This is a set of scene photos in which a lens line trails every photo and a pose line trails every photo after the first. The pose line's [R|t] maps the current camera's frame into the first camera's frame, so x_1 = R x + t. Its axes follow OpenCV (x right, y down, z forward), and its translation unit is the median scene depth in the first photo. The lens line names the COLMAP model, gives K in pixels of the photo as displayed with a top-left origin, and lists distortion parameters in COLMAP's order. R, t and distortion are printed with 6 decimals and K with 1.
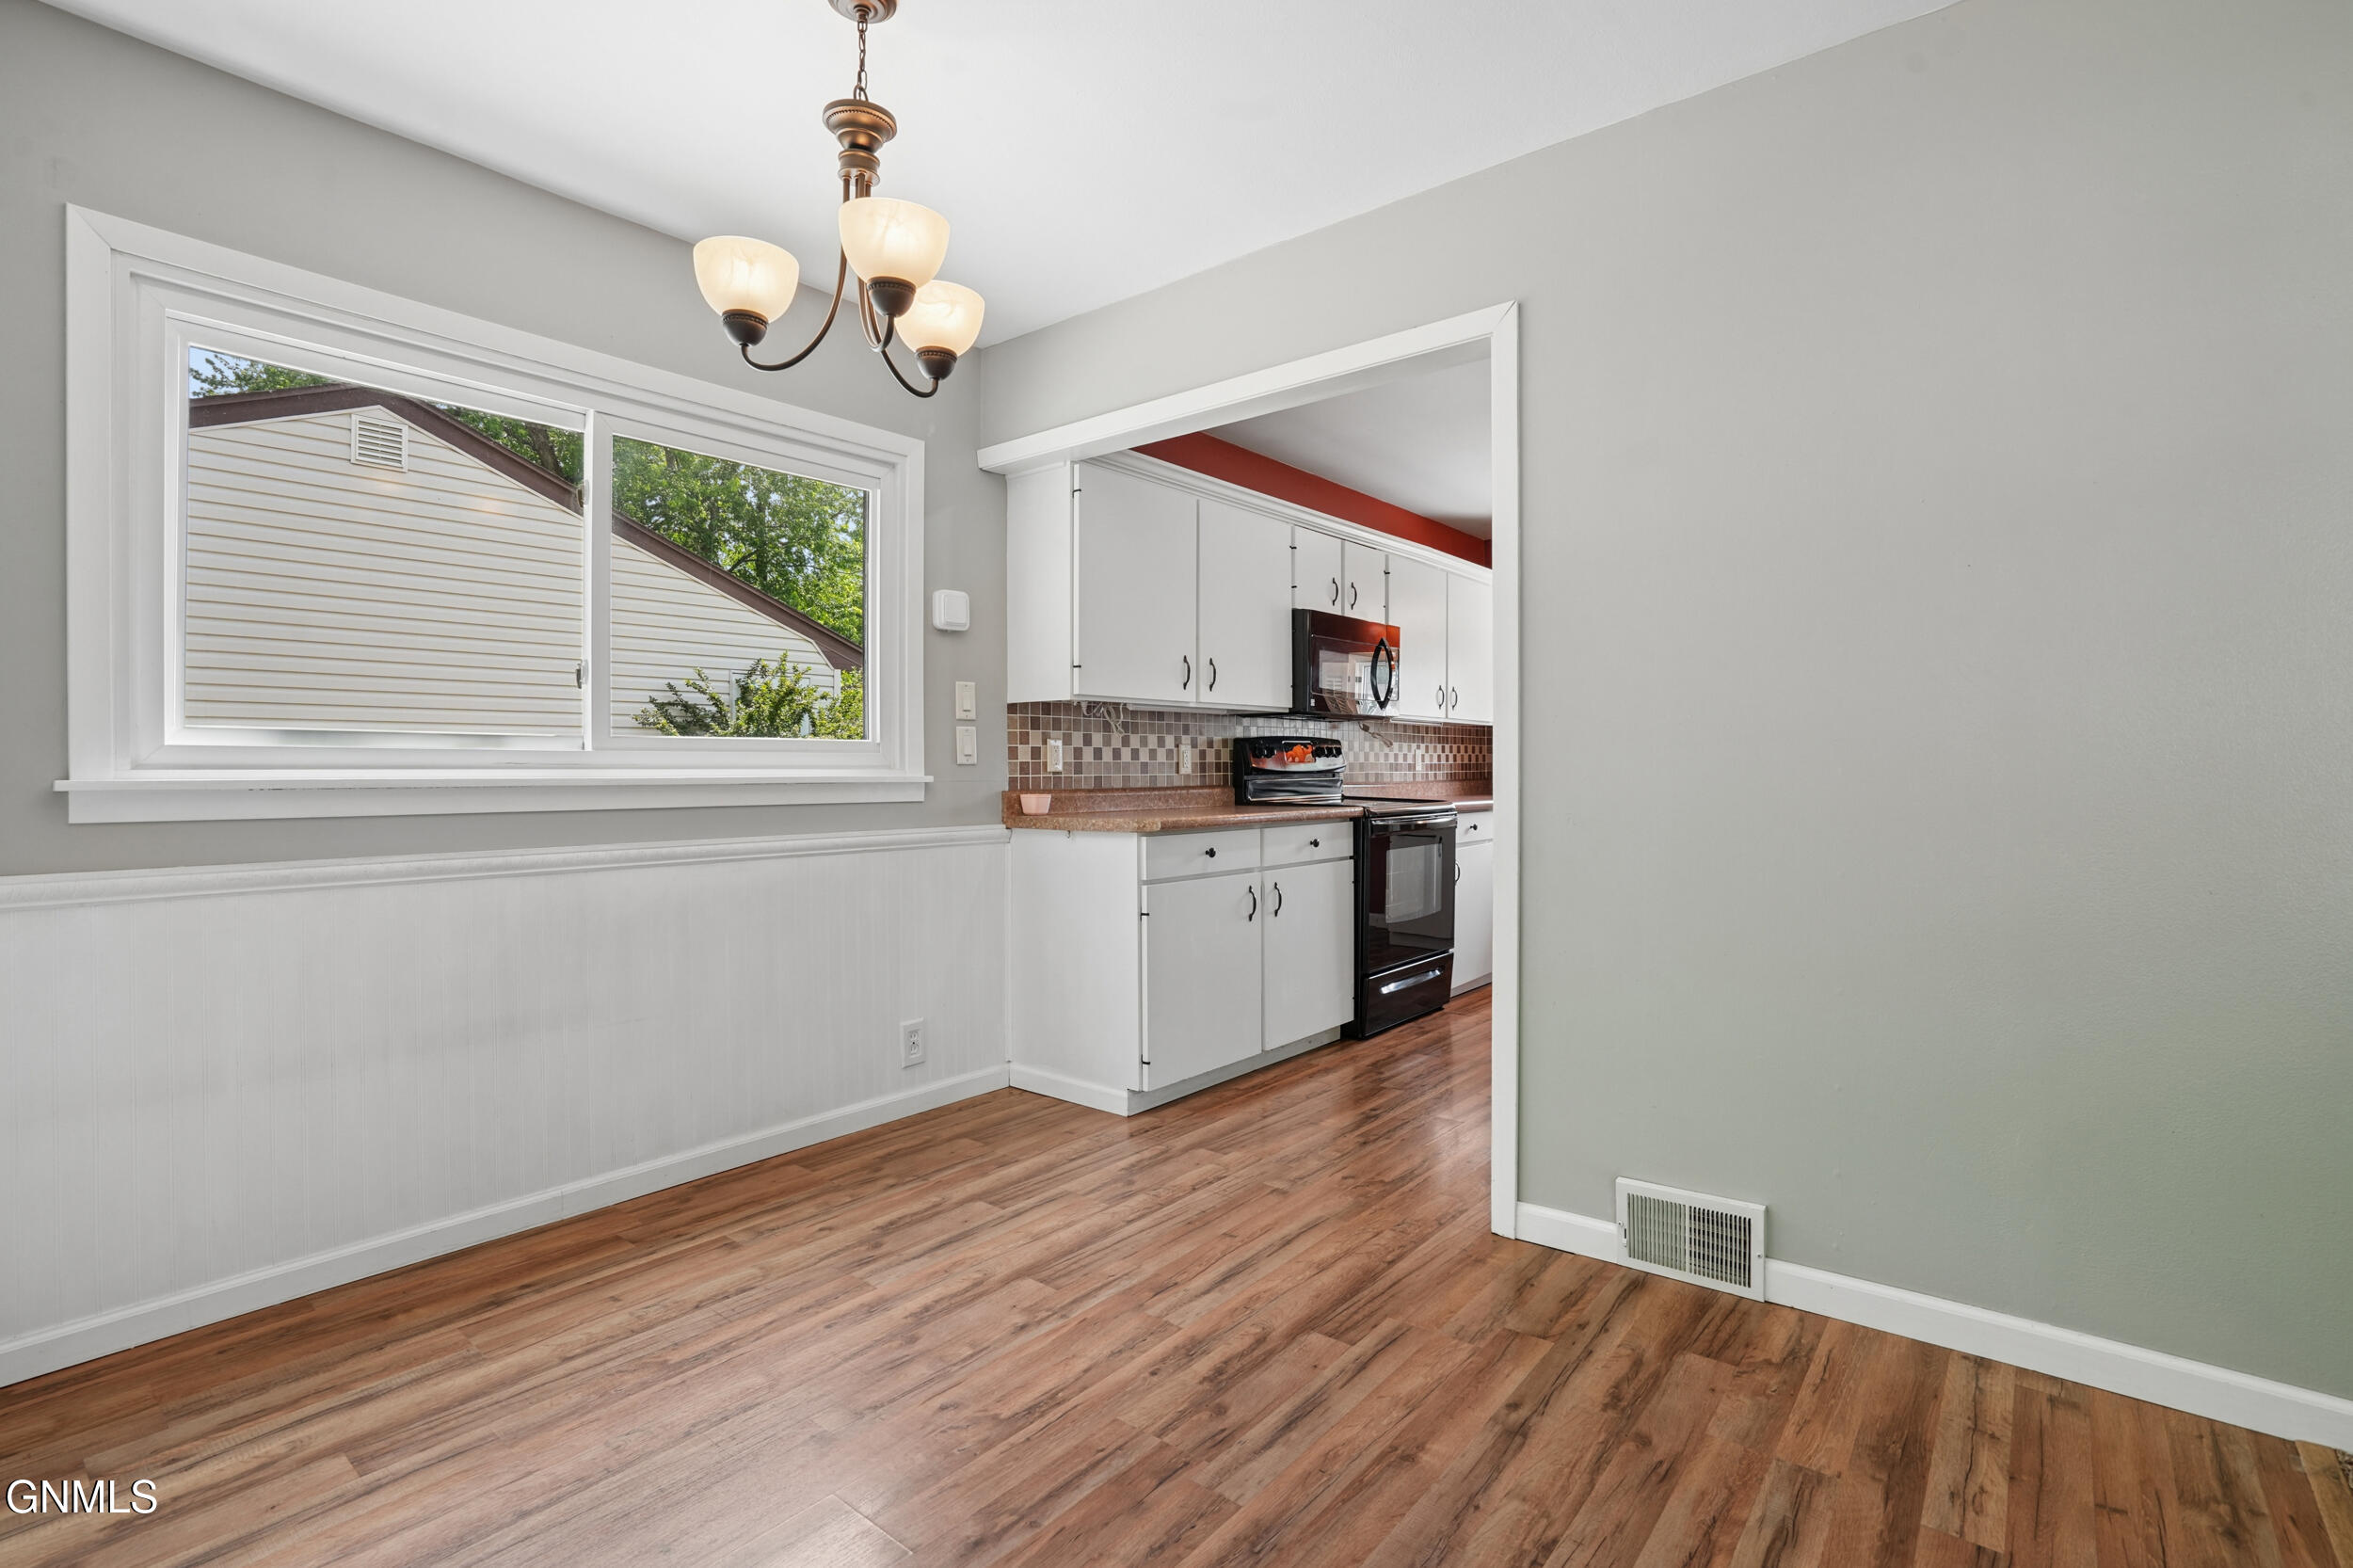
lens RADIAL K [[1099.3, 0, 1191.4], [0, 1099.3, 773.3], [0, 0, 1]] dist [-0.040866, 0.013071]
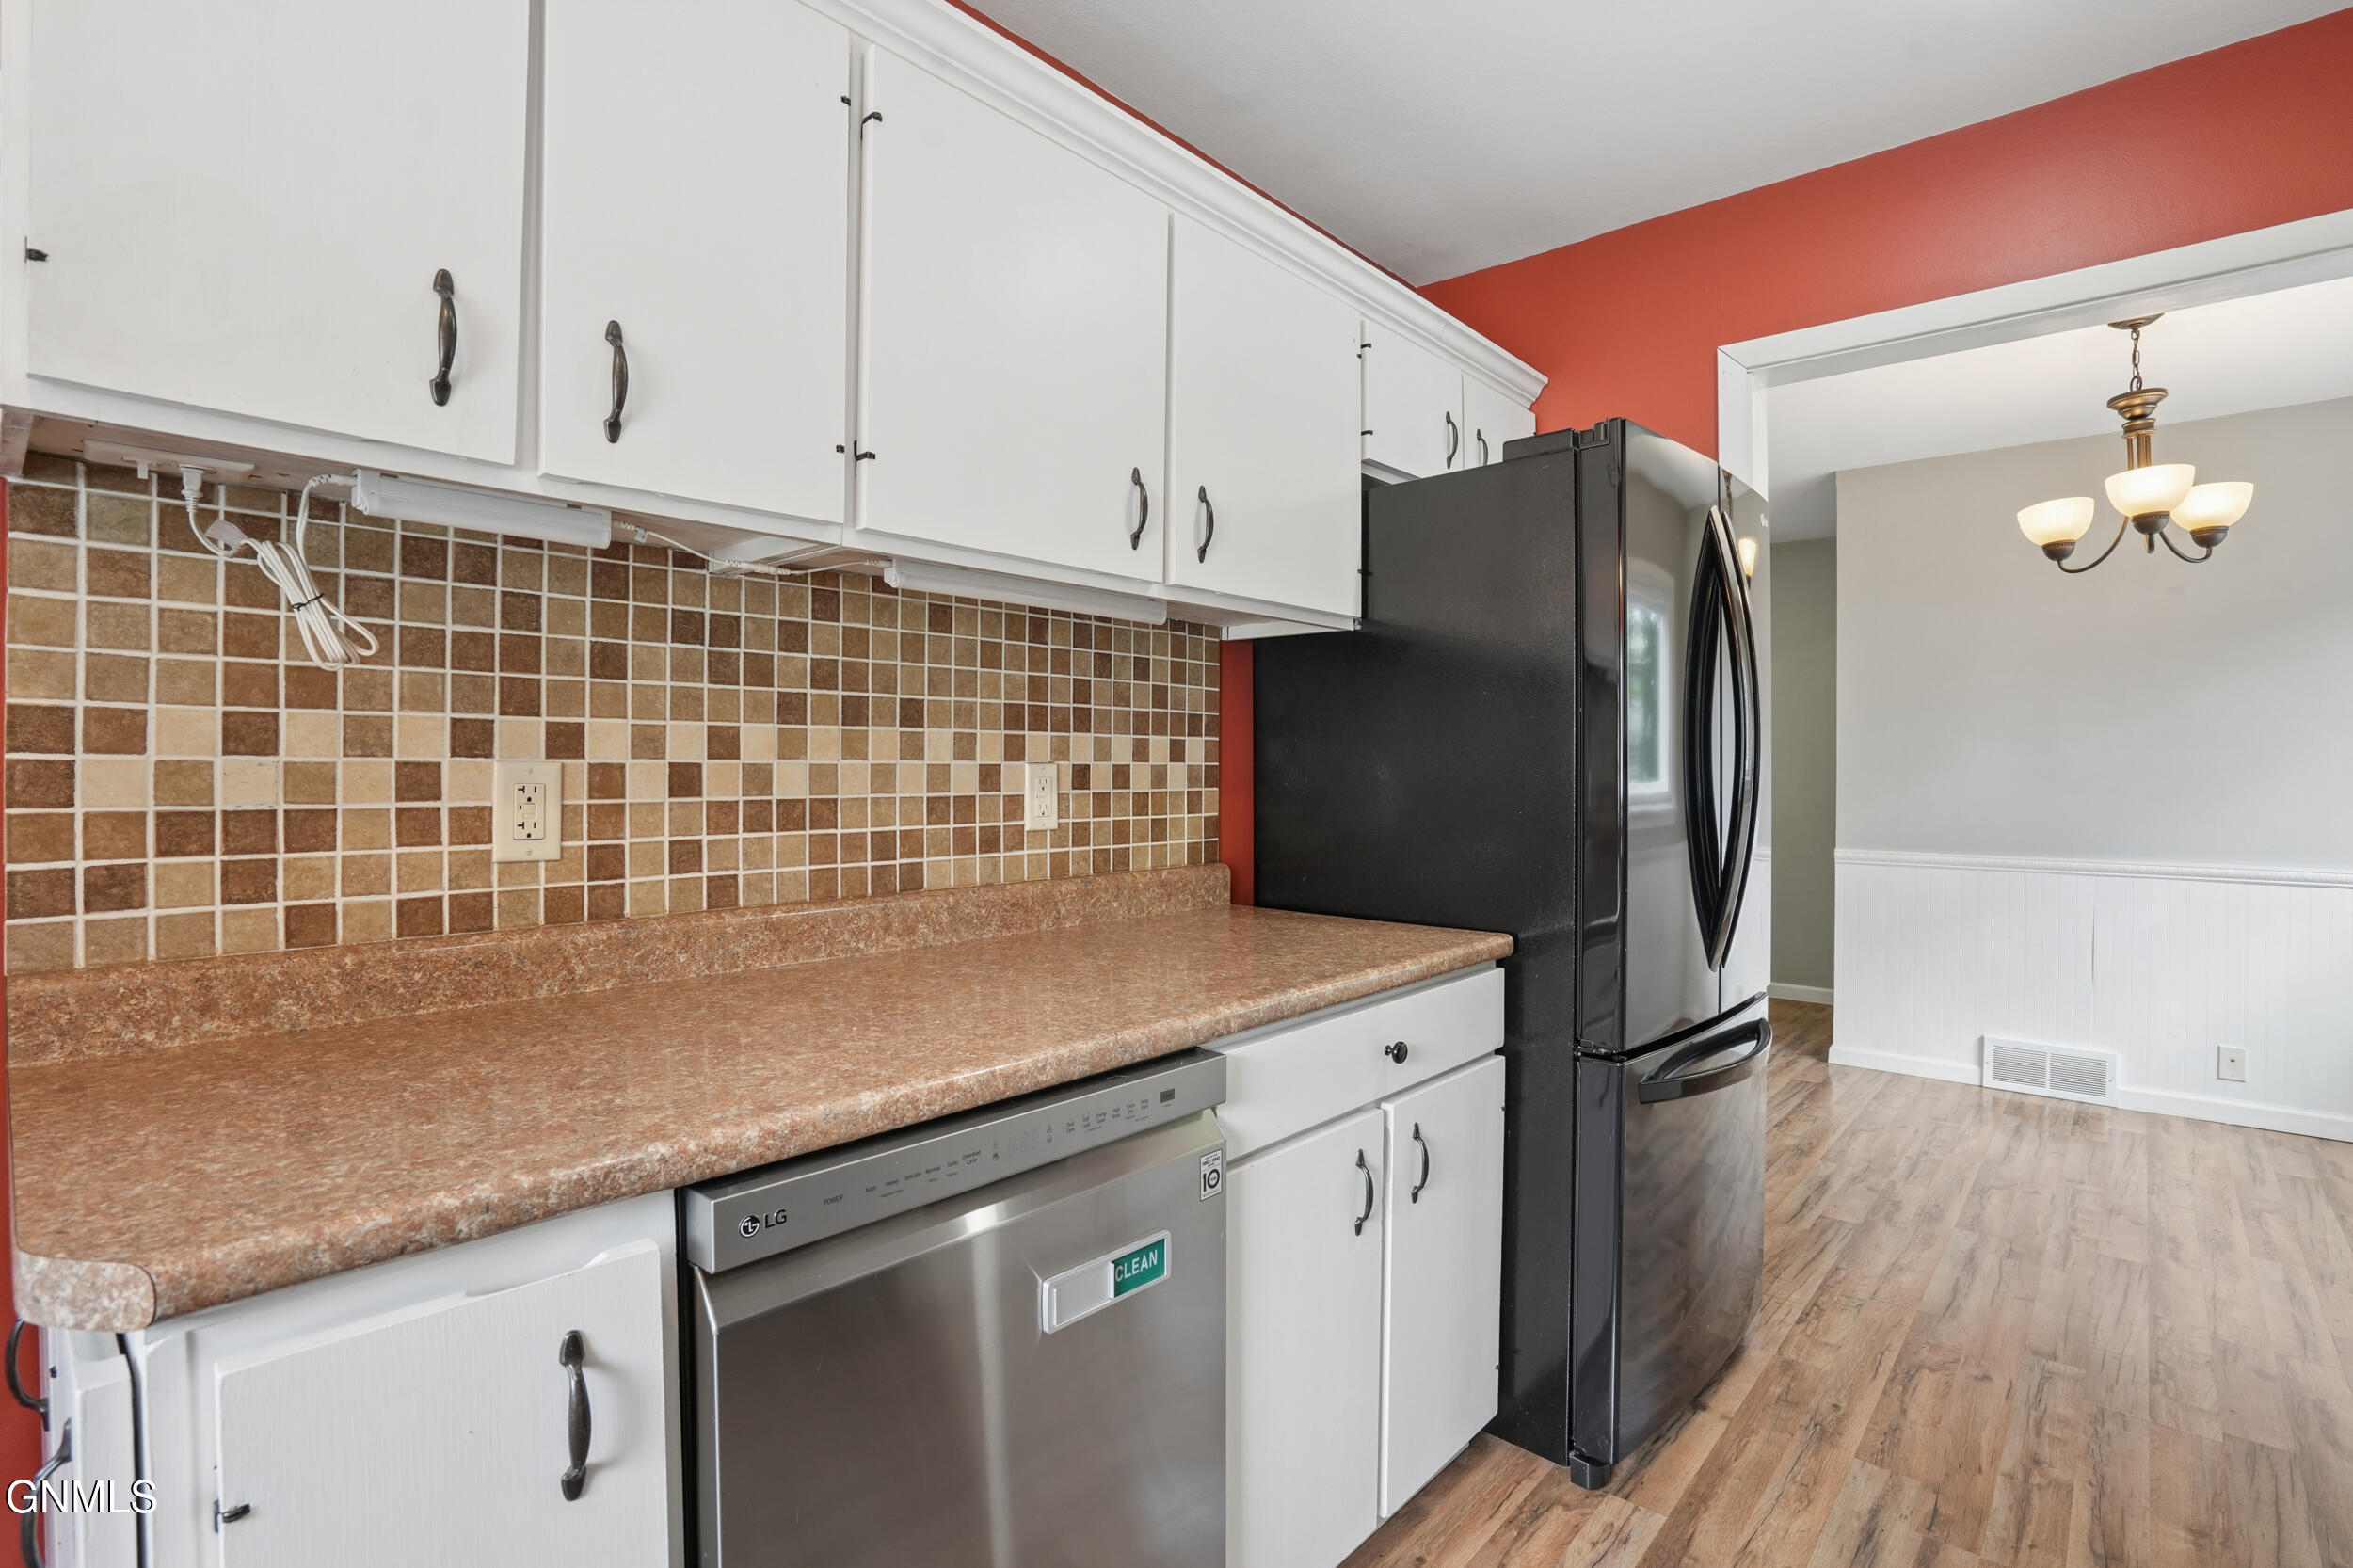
lens RADIAL K [[1099.3, 0, 1177.6], [0, 1099.3, 768.0], [0, 0, 1]] dist [-0.040866, 0.013071]
pose [[-0.998353, 0.003506, 0.057258, 0.730736], [0.003230, 0.999983, -0.004916, -0.059938], [-0.057275, -0.004723, -0.998347, 1.969010]]
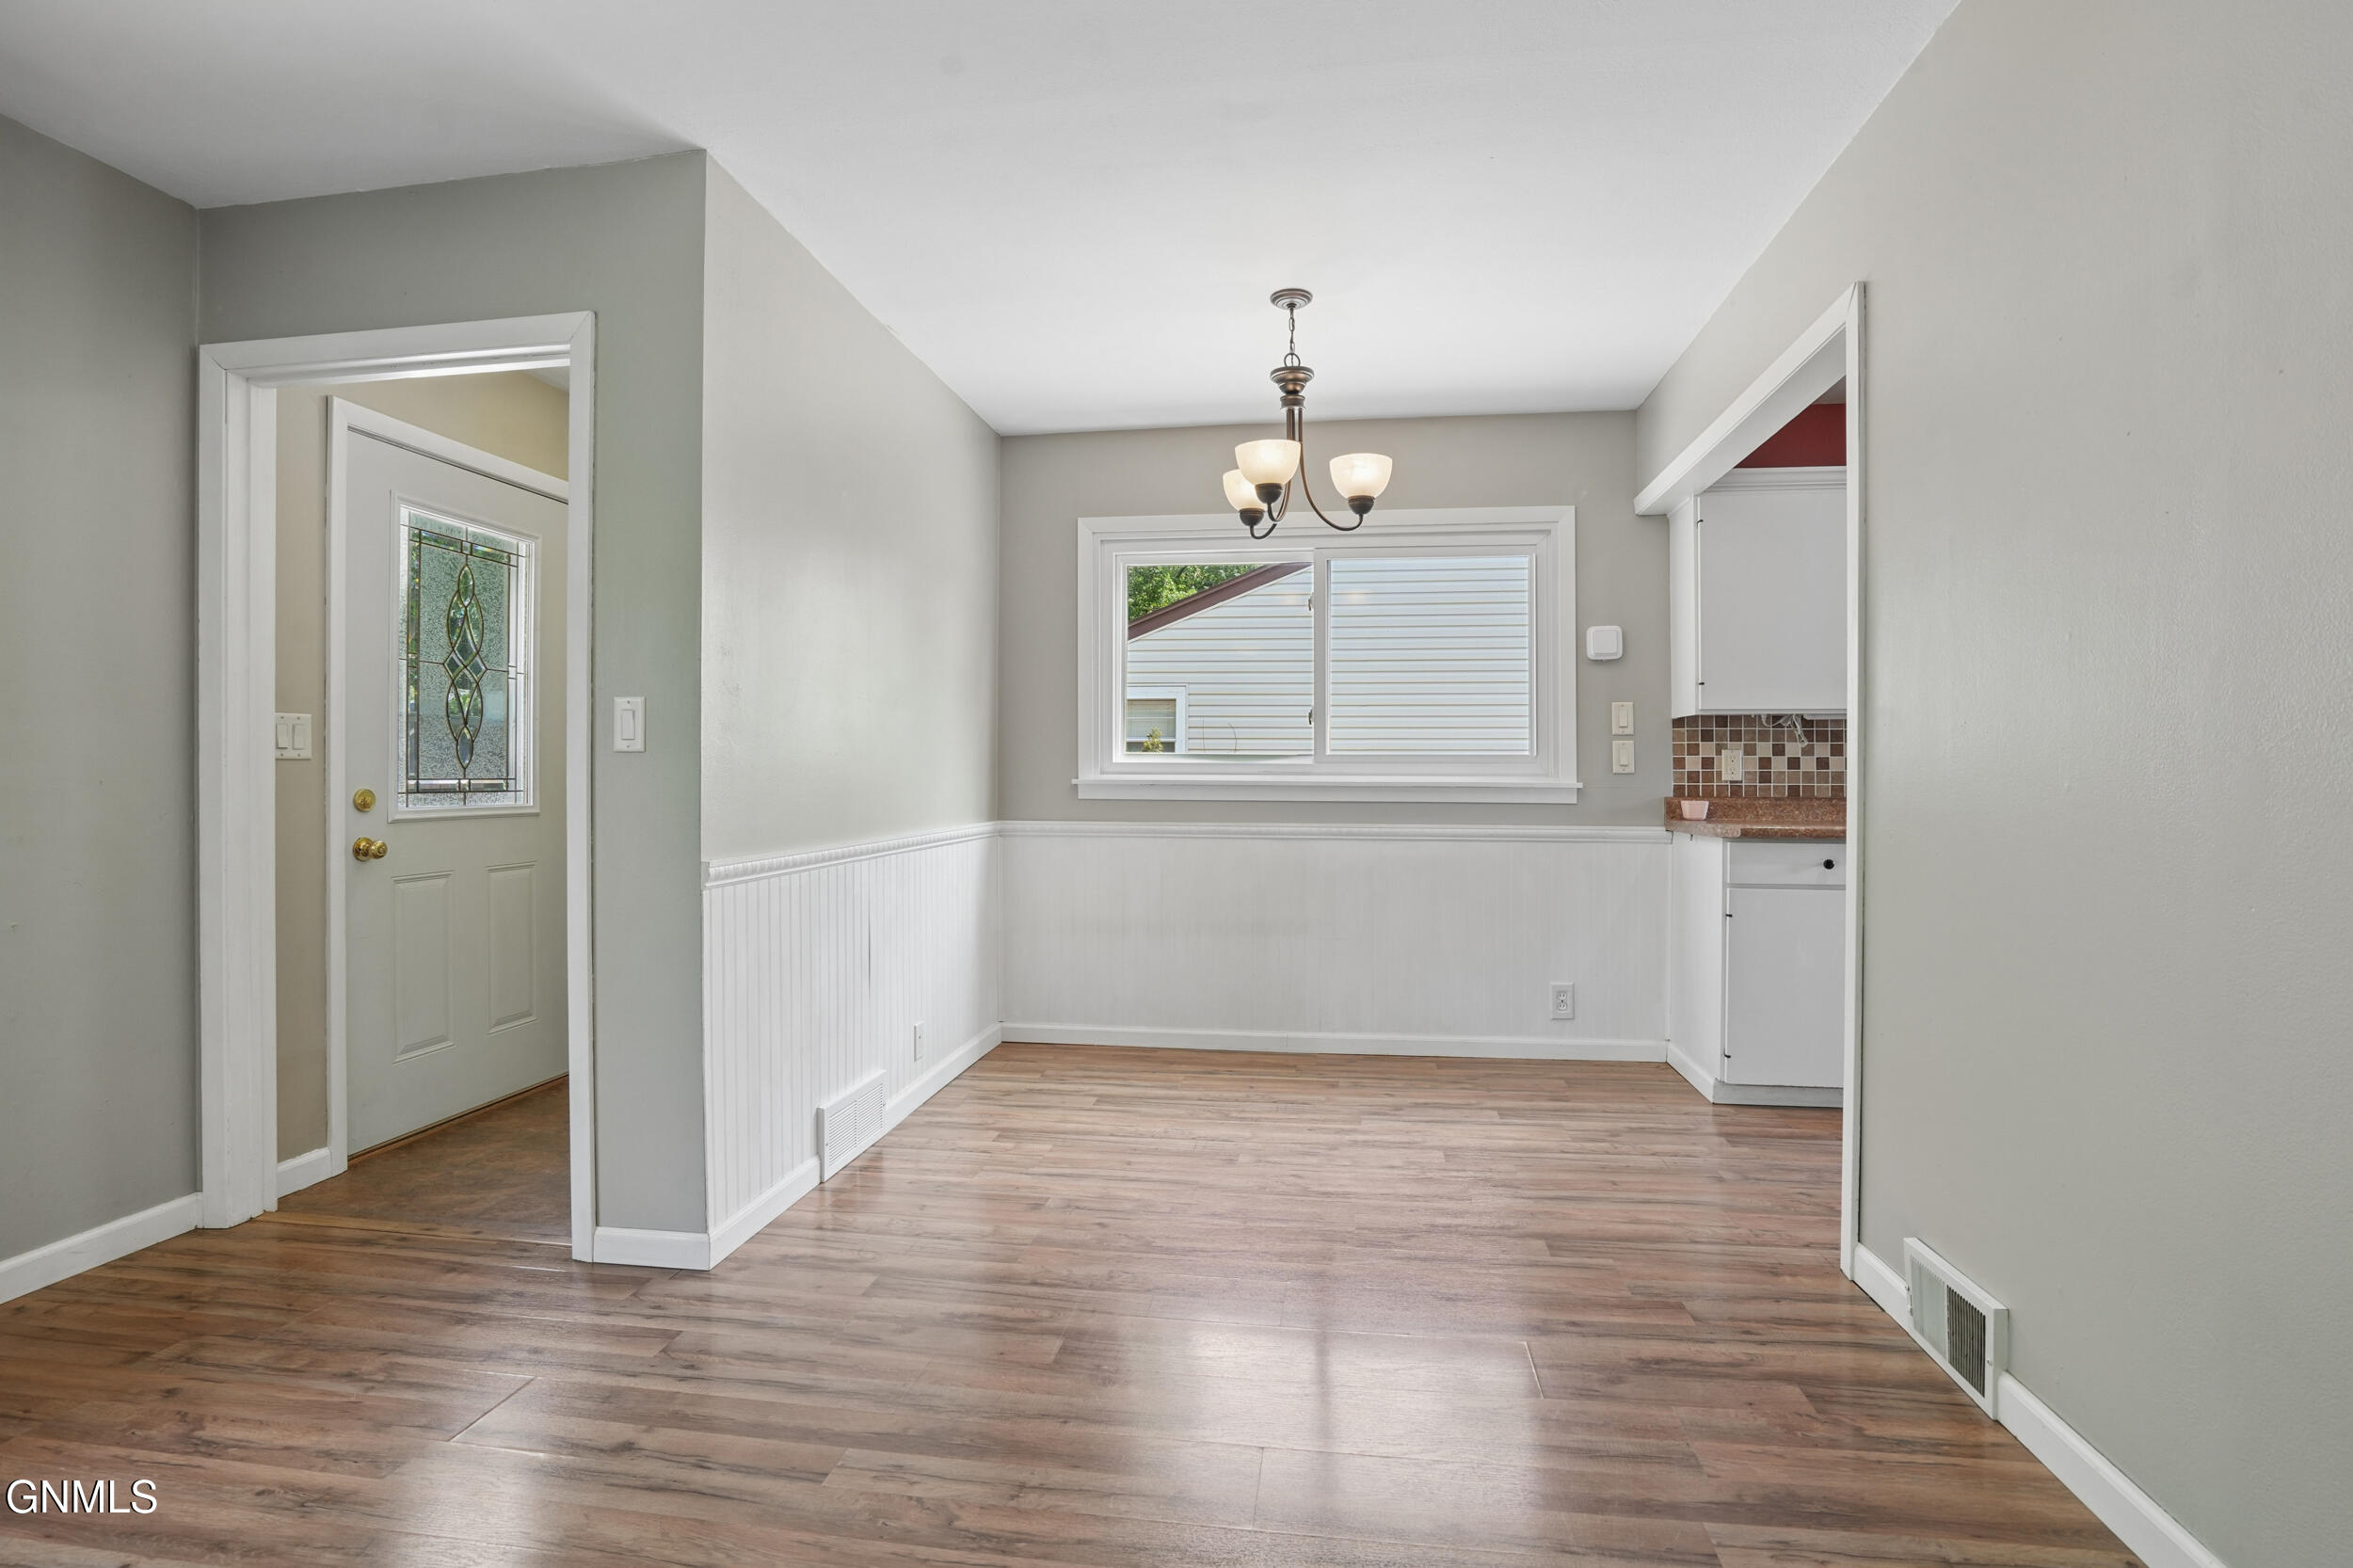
lens RADIAL K [[1099.3, 0, 1215.0], [0, 1099.3, 774.1], [0, 0, 1]] dist [-0.040866, 0.013071]
pose [[0.521380, 0.003565, -0.853317, 0.769610], [-0.008791, 0.999961, -0.001194, -0.002907], [0.853279, 0.008124, 0.521391, 0.039477]]
